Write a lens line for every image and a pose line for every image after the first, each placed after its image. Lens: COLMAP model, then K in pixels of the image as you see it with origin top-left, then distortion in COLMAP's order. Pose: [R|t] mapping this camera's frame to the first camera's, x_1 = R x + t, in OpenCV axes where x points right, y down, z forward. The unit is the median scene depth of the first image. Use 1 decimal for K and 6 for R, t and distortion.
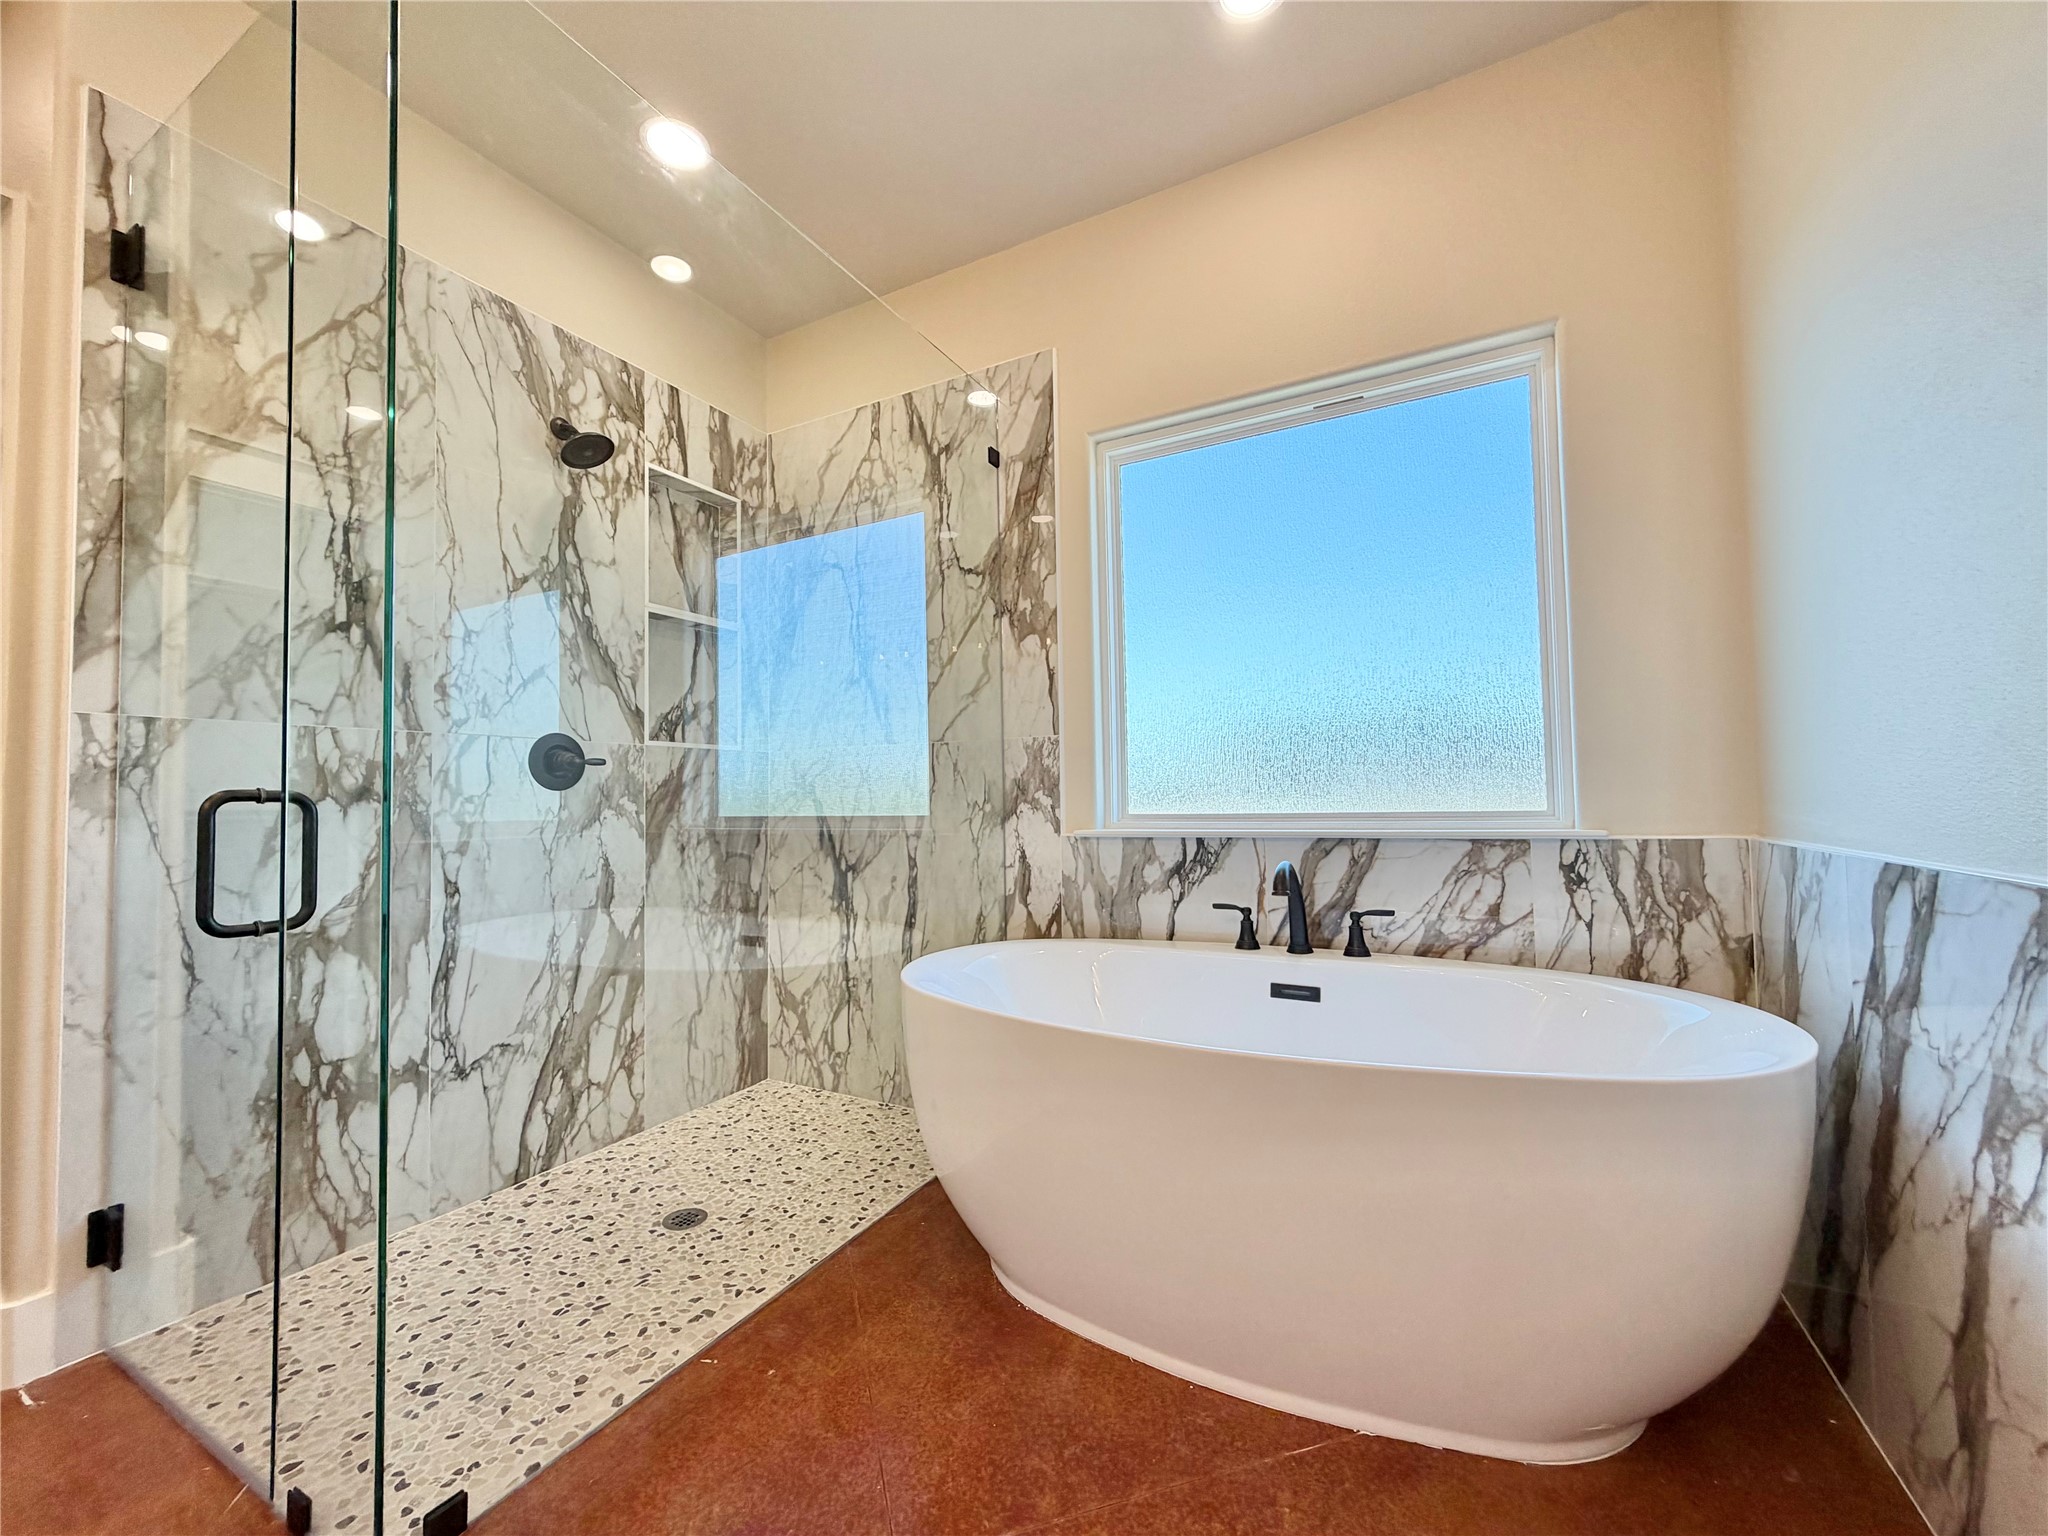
lens RADIAL K [[825.6, 0, 1017.9], [0, 825.6, 770.0], [0, 0, 1]] dist [-0.000941, 0.000210]
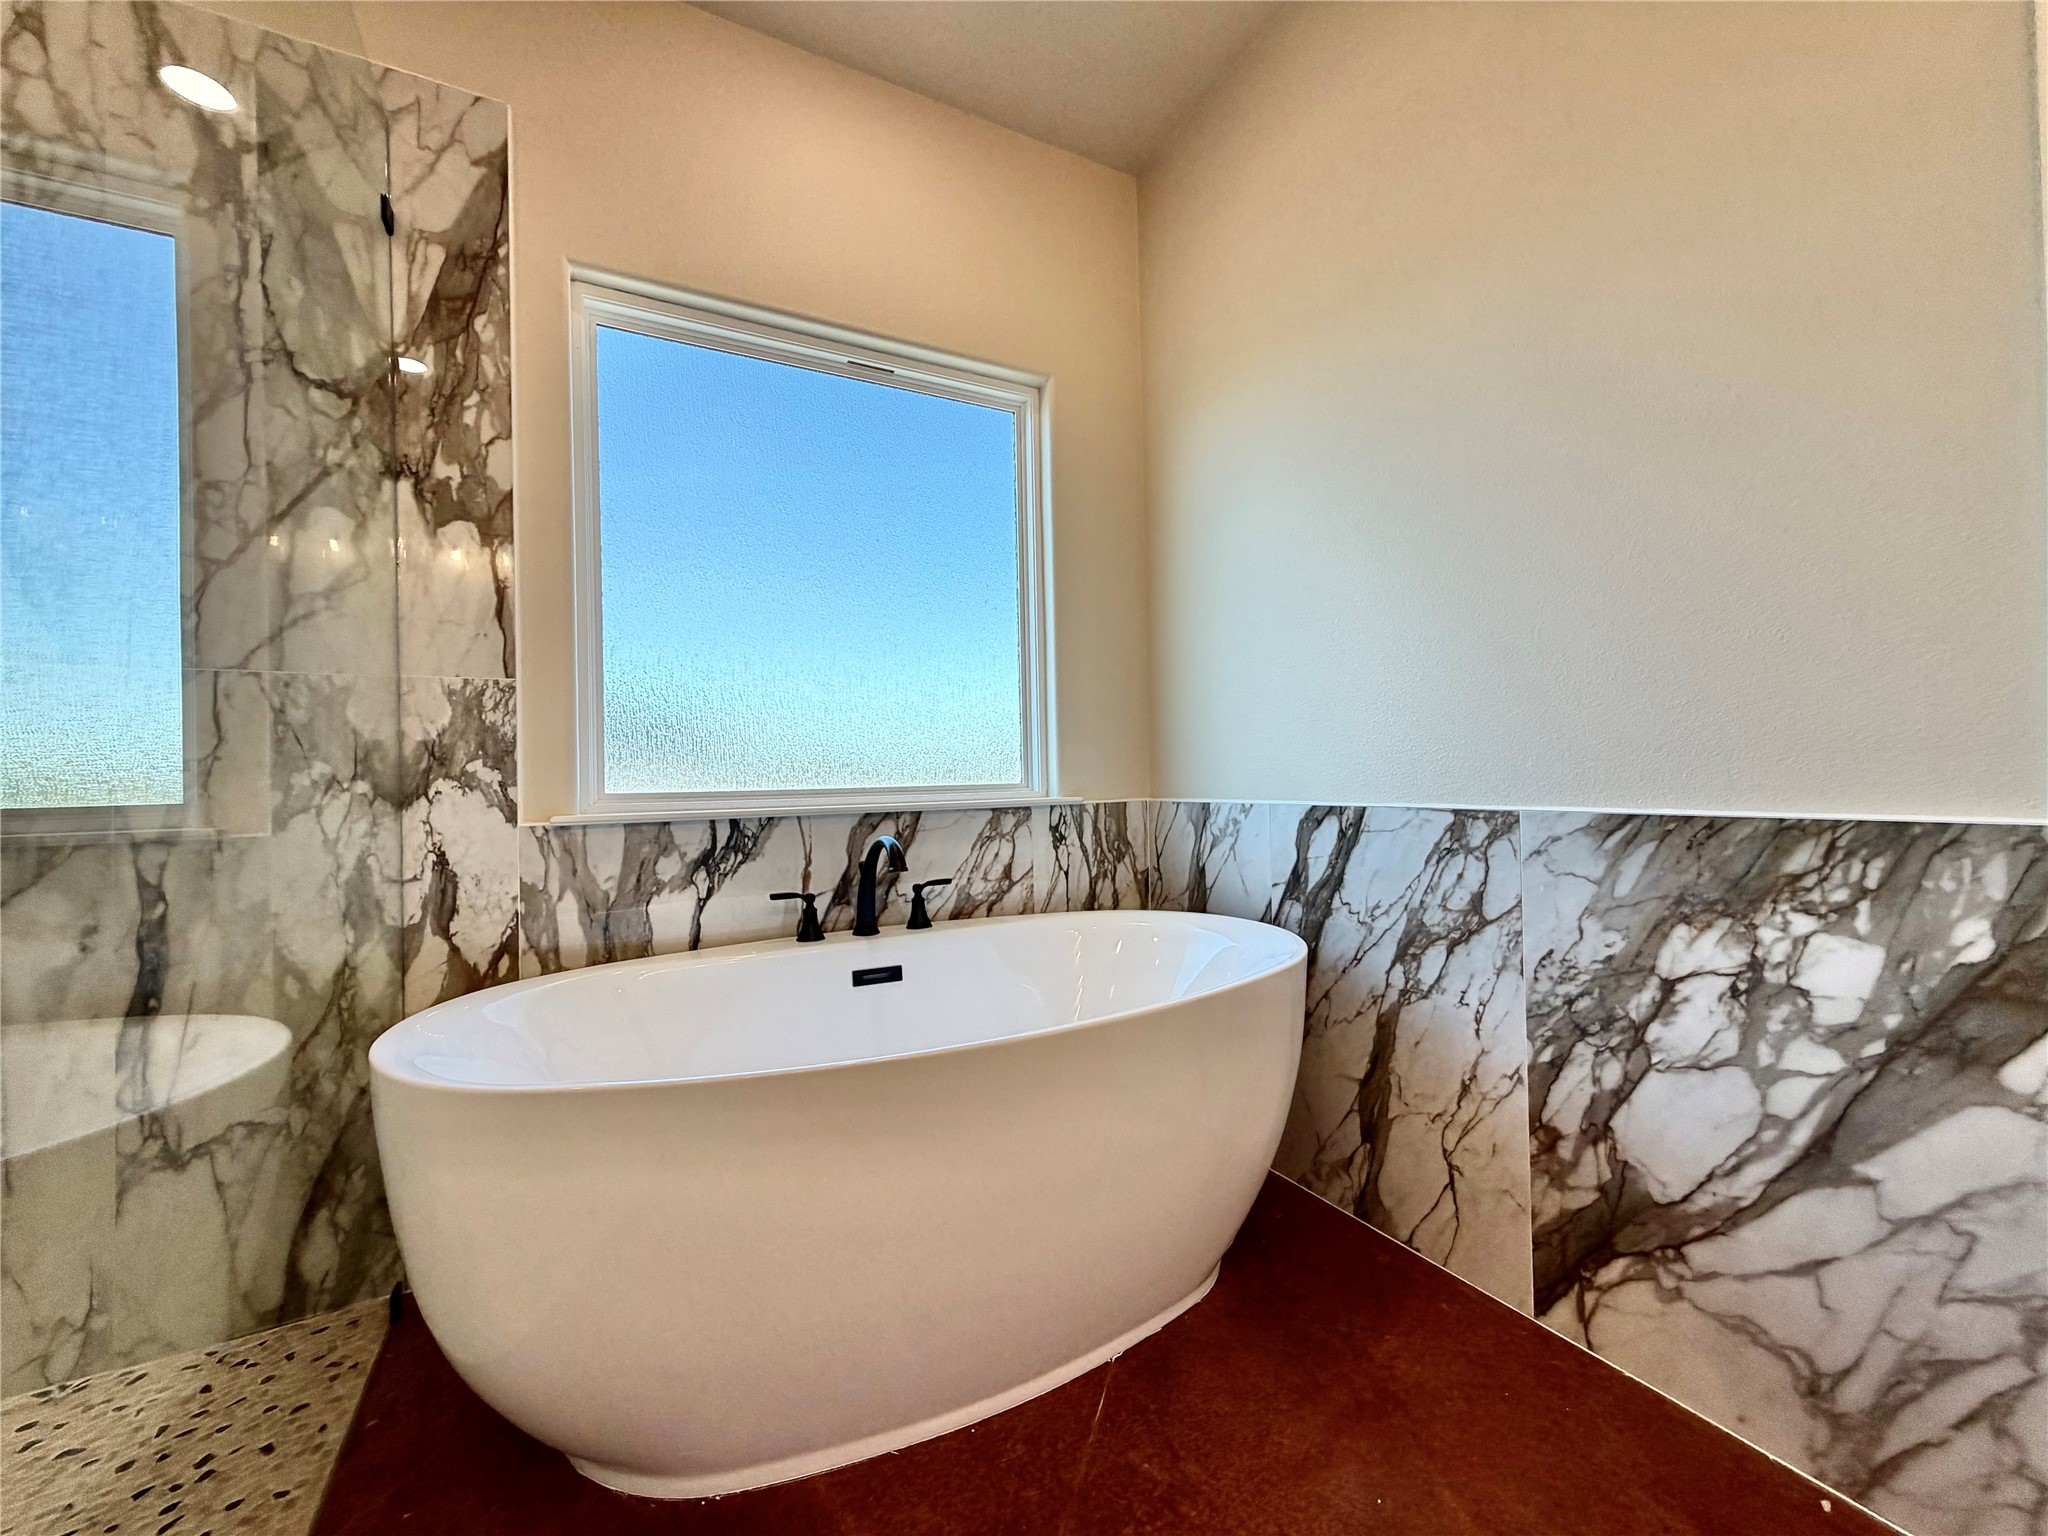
lens RADIAL K [[825.6, 0, 1017.9], [0, 825.6, 770.0], [0, 0, 1]] dist [-0.000941, 0.000210]
pose [[0.552280, 0.012935, 0.833559, -0.292334], [-0.018504, 0.999823, -0.003255, 0.027930], [-0.833454, -0.013627, 0.552421, 0.282068]]
